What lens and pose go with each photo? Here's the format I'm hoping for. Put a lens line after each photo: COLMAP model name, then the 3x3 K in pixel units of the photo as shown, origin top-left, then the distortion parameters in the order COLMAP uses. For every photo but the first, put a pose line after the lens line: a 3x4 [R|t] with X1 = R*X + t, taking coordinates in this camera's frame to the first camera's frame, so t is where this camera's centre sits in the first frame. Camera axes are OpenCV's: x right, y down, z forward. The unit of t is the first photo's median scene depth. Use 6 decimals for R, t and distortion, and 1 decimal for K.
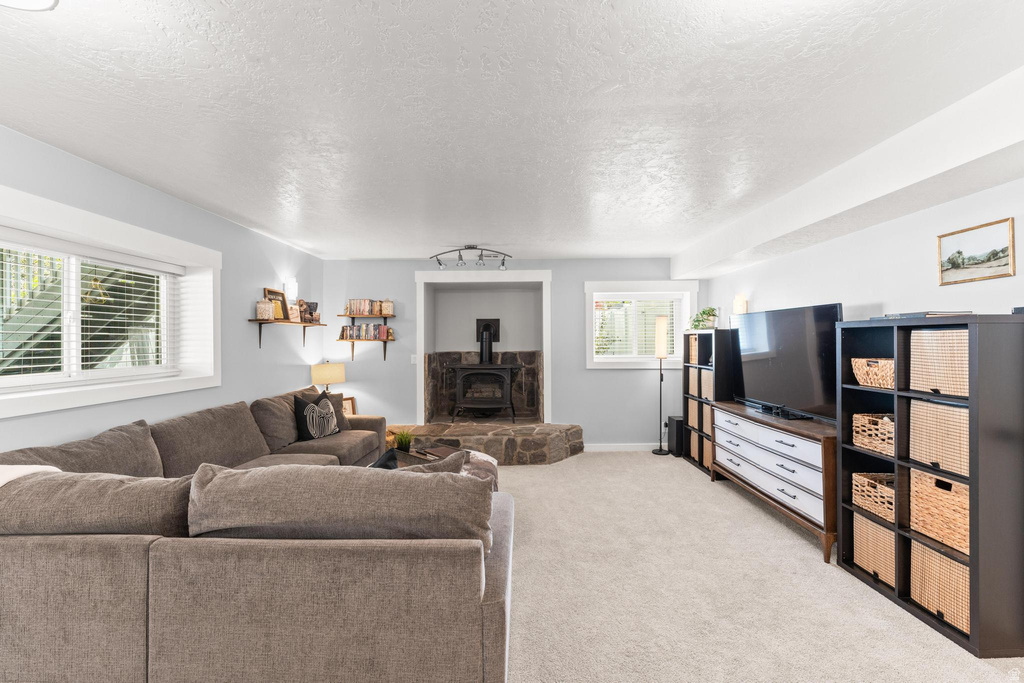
lens RADIAL K [[431.1, 0, 508.5], [0, 431.1, 340.6], [0, 0, 1]] dist [-0.001039, -0.000300]
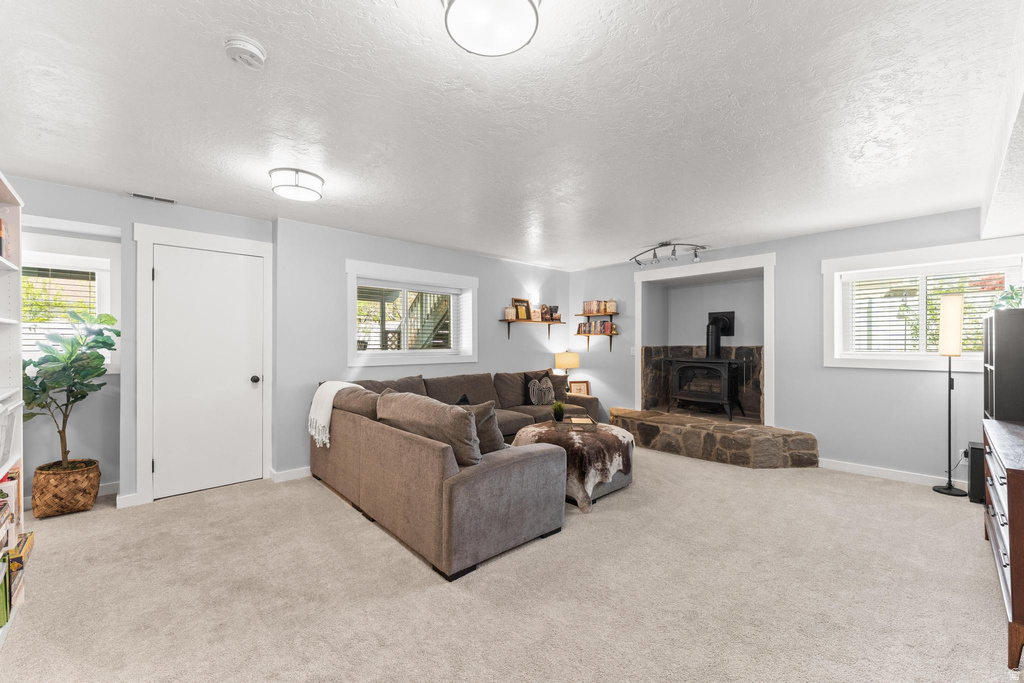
lens RADIAL K [[407.9, 0, 502.2], [0, 407.9, 343.4], [0, 0, 1]] dist [-0.003290, 0.000611]
pose [[0.684611, 0.005513, -0.728888, 0.339227], [-0.002726, 0.999984, 0.005004, 0.019687], [0.728903, -0.001439, 0.684615, 0.026108]]
